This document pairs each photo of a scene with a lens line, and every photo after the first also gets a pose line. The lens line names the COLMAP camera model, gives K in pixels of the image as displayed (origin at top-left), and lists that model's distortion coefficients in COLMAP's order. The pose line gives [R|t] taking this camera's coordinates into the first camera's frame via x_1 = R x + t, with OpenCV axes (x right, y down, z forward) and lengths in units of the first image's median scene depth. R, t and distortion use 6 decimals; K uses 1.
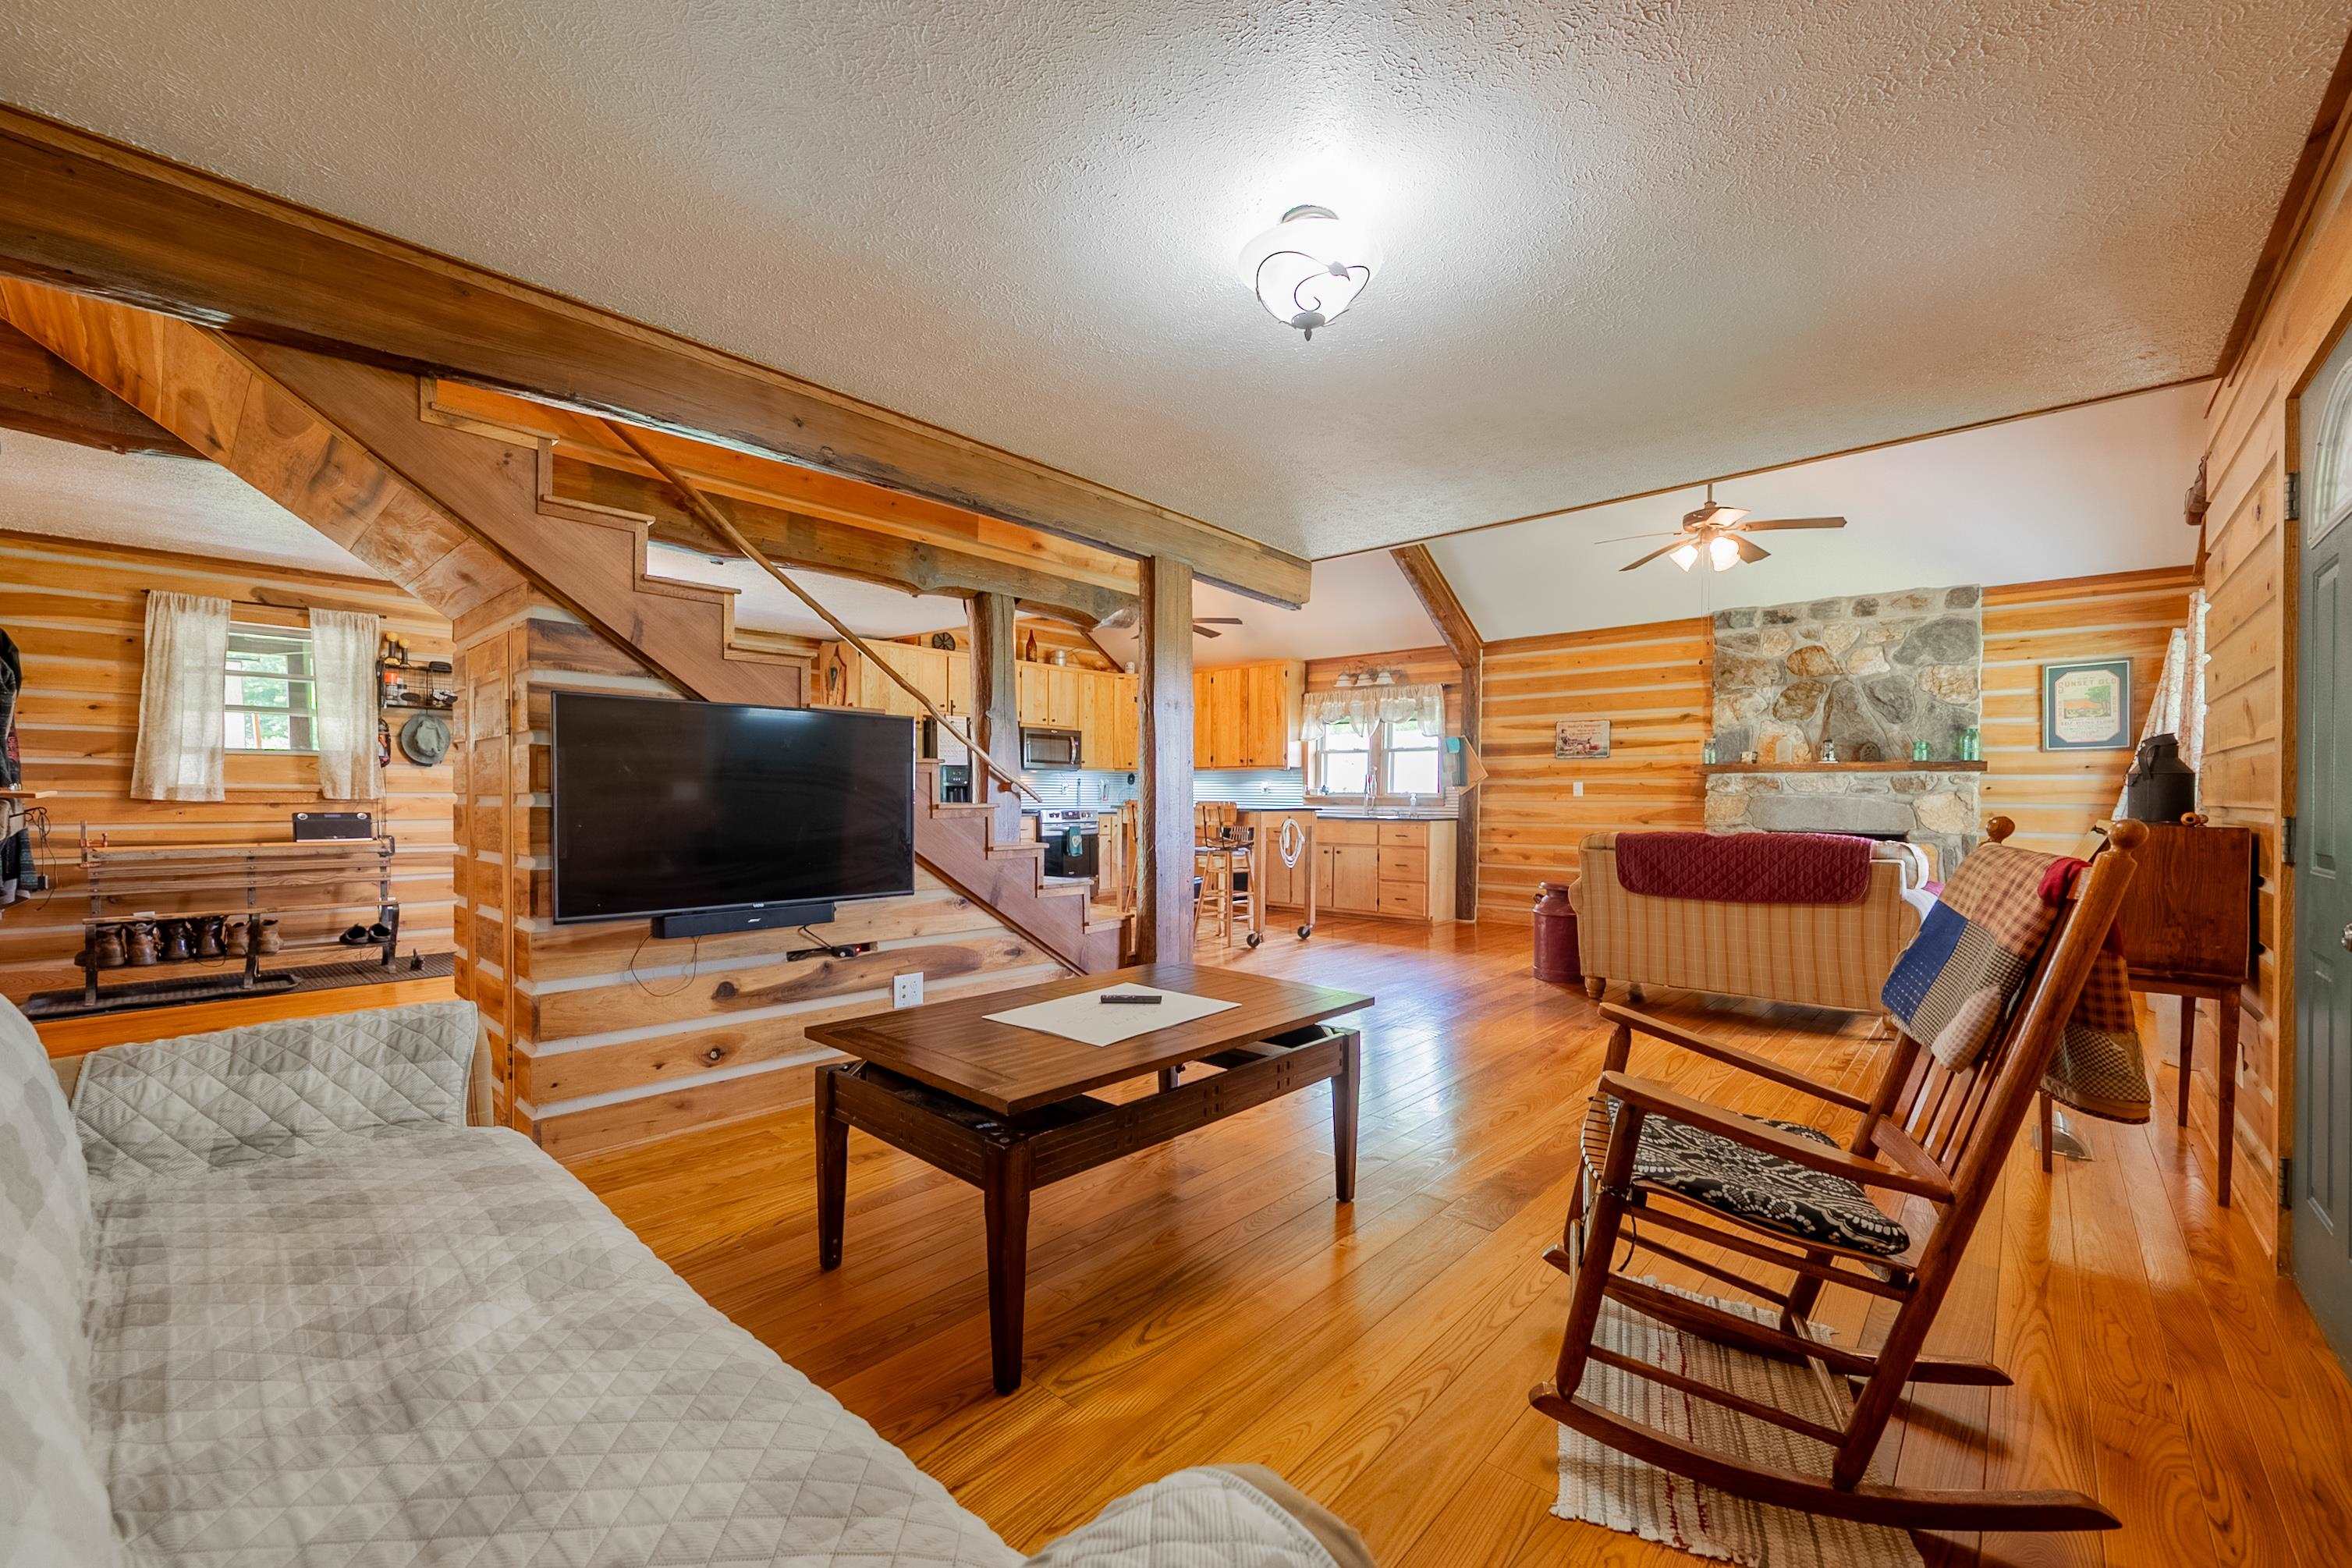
lens RADIAL K [[938.4, 0, 1177.2], [0, 938.4, 801.1], [0, 0, 1]] dist [-0.000165, 0.001312]
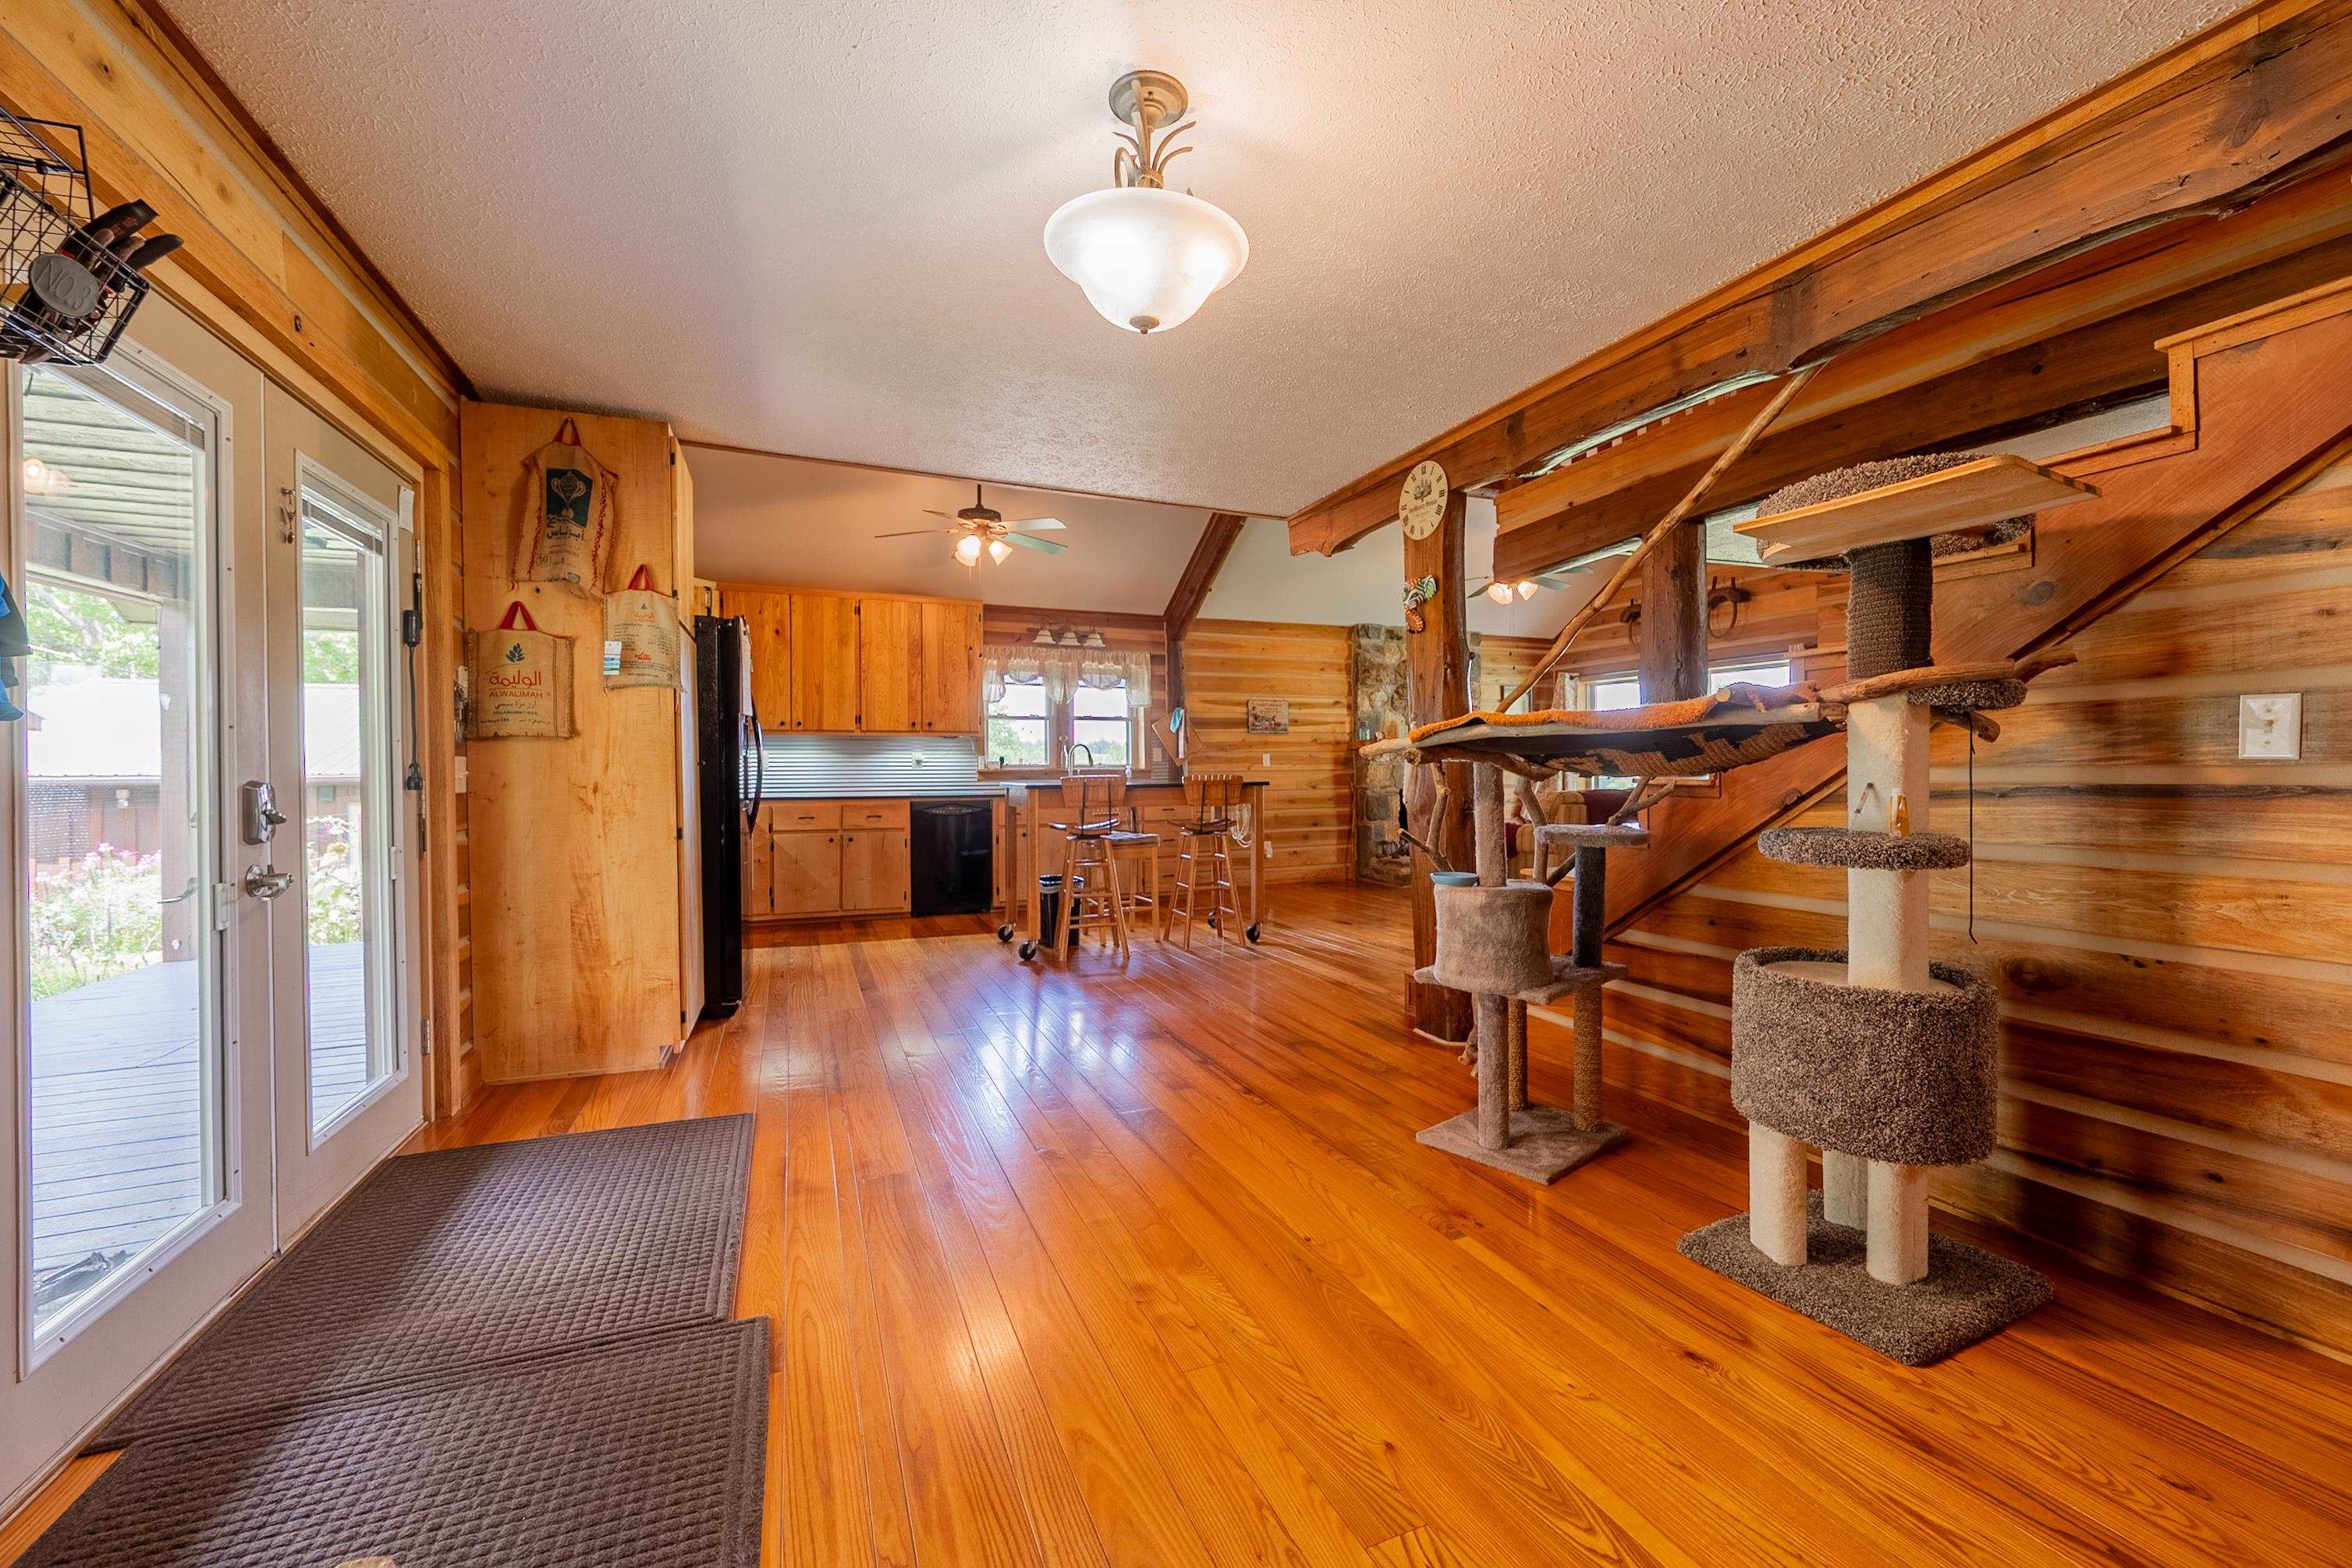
lens RADIAL K [[938.4, 0, 1174.6], [0, 938.4, 770.9], [0, 0, 1]] dist [-0.000165, 0.001312]
pose [[0.438572, -0.011407, 0.898624, -0.622155], [0.015140, 0.999871, 0.005303, -0.007306], [-0.898569, 0.011279, 0.438688, 0.576590]]
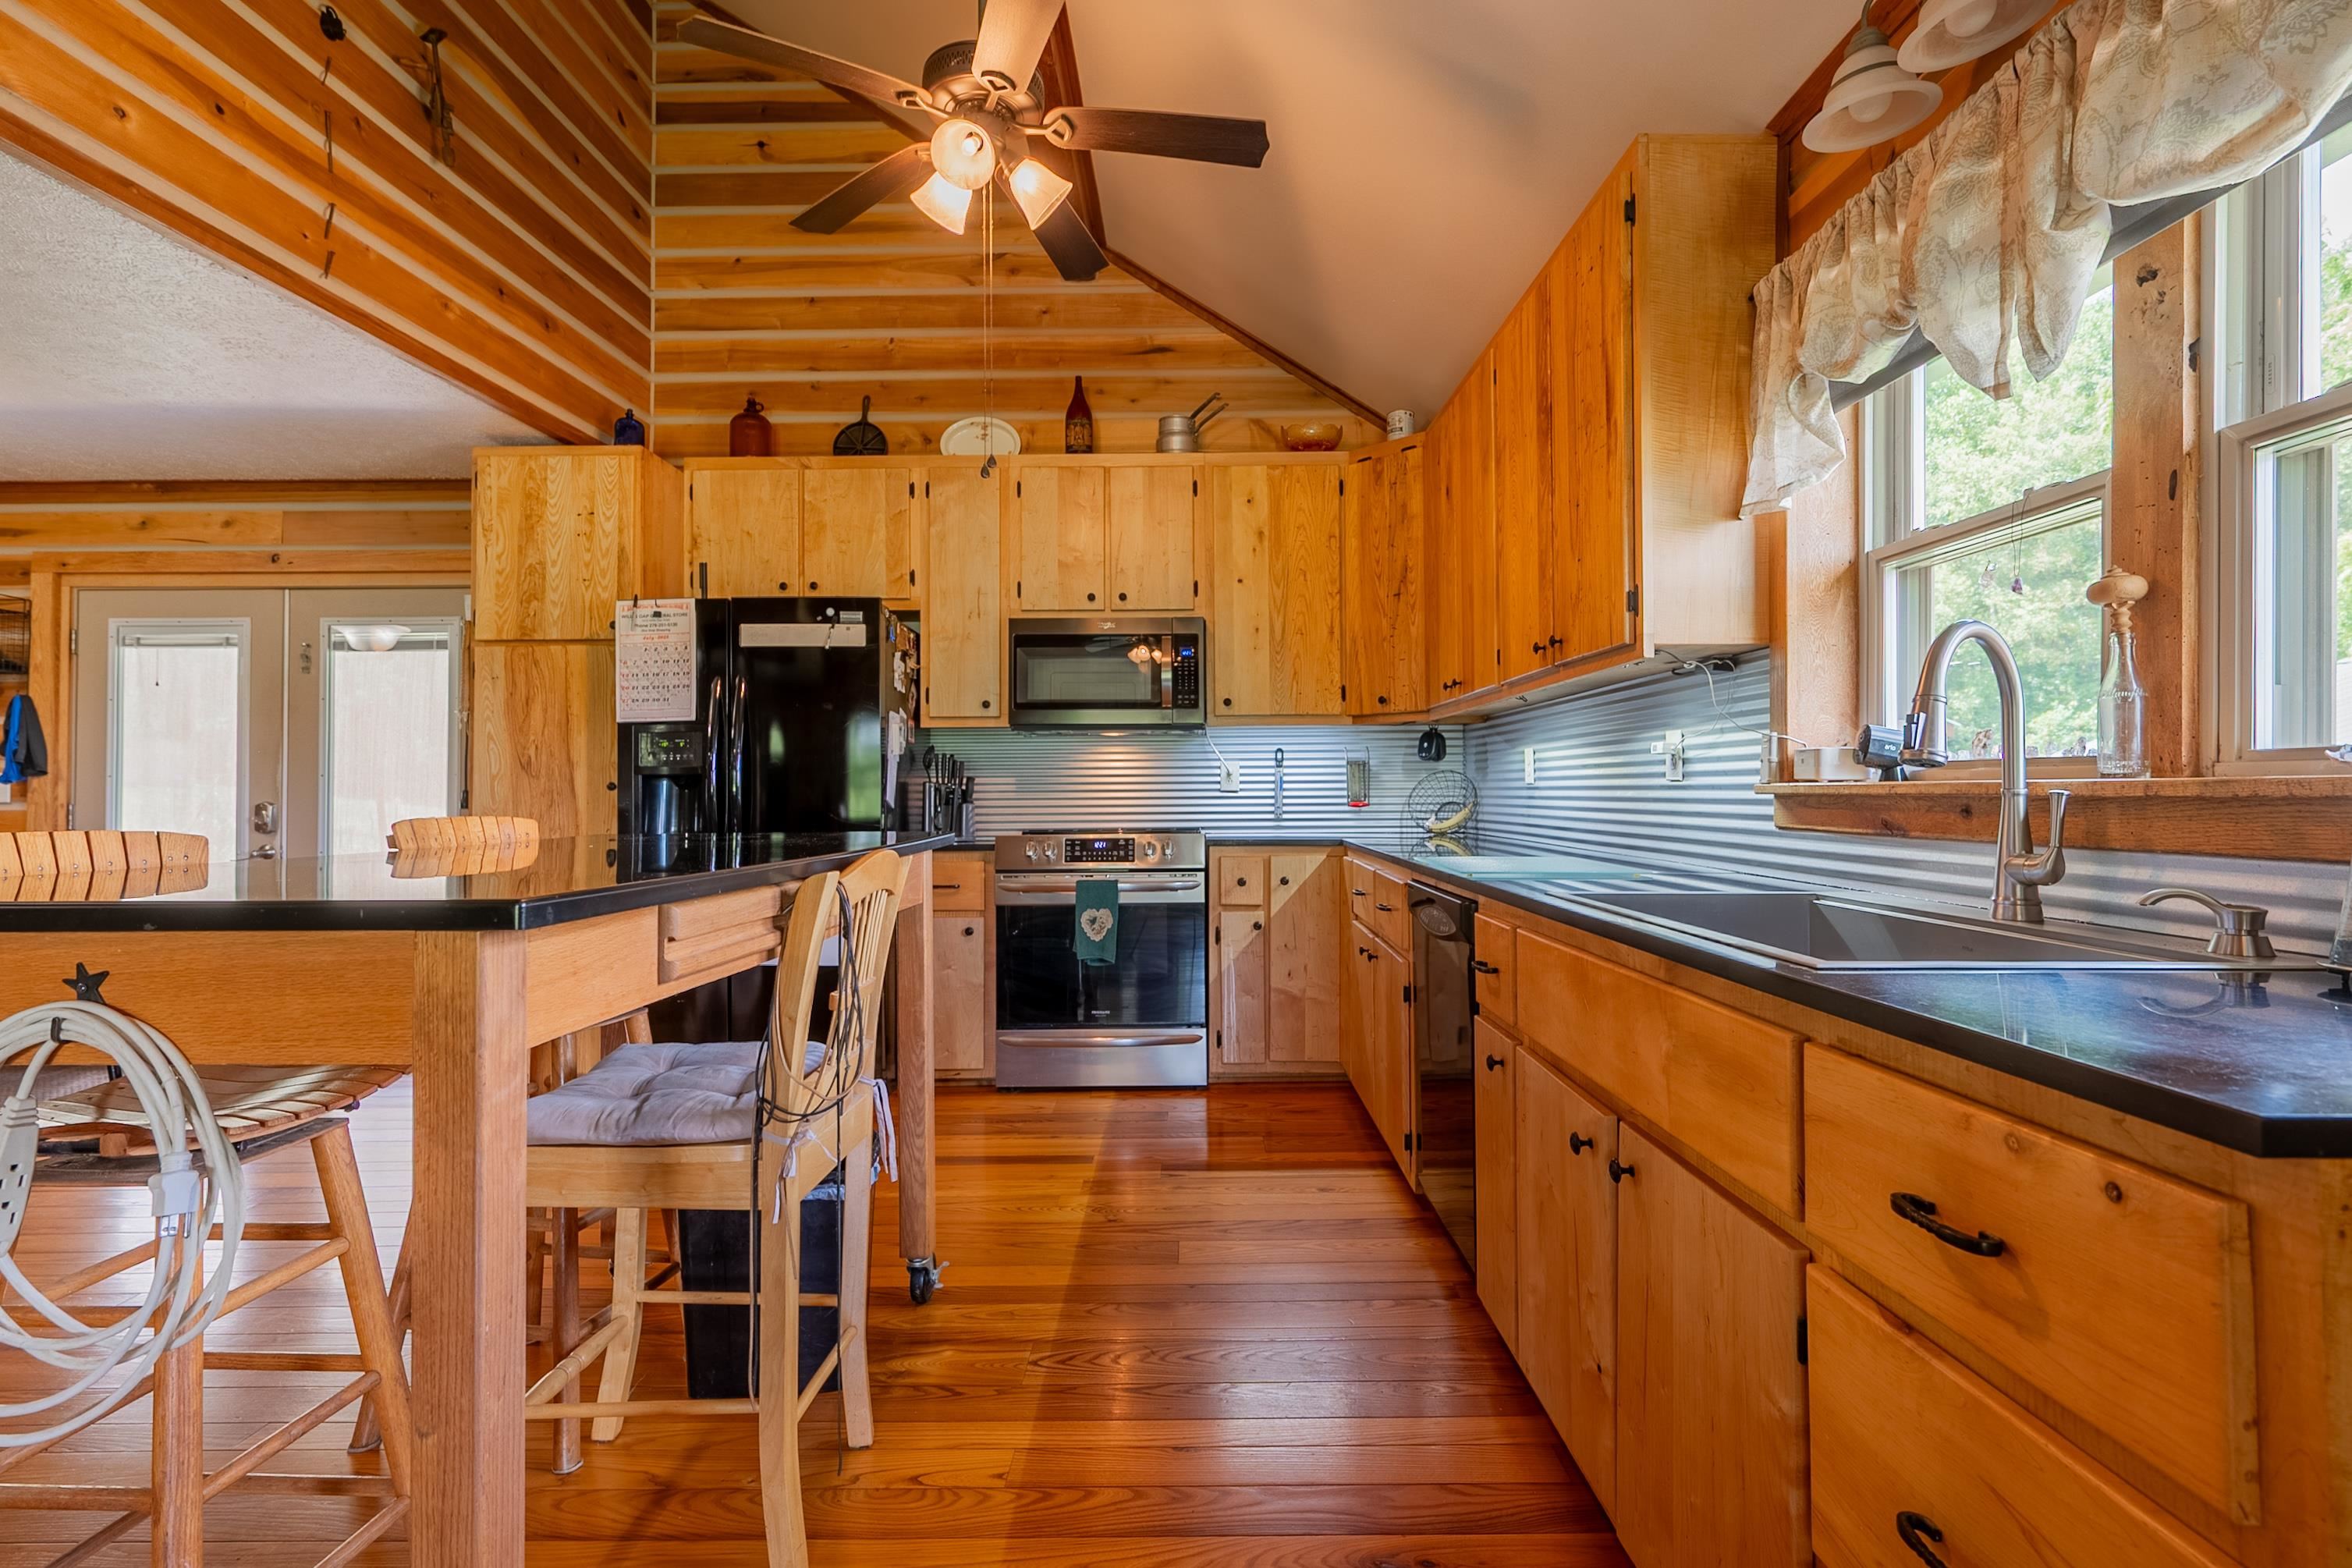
lens RADIAL K [[1124.9, 0, 1193.4], [0, 1124.9, 773.2], [0, 0, 1]] dist [0.001794, 0.000187]
pose [[0.670772, -0.024007, -0.741275, 0.273693], [0.006840, 0.999634, -0.026185, -0.003095], [0.741632, 0.012494, 0.670691, 0.876945]]
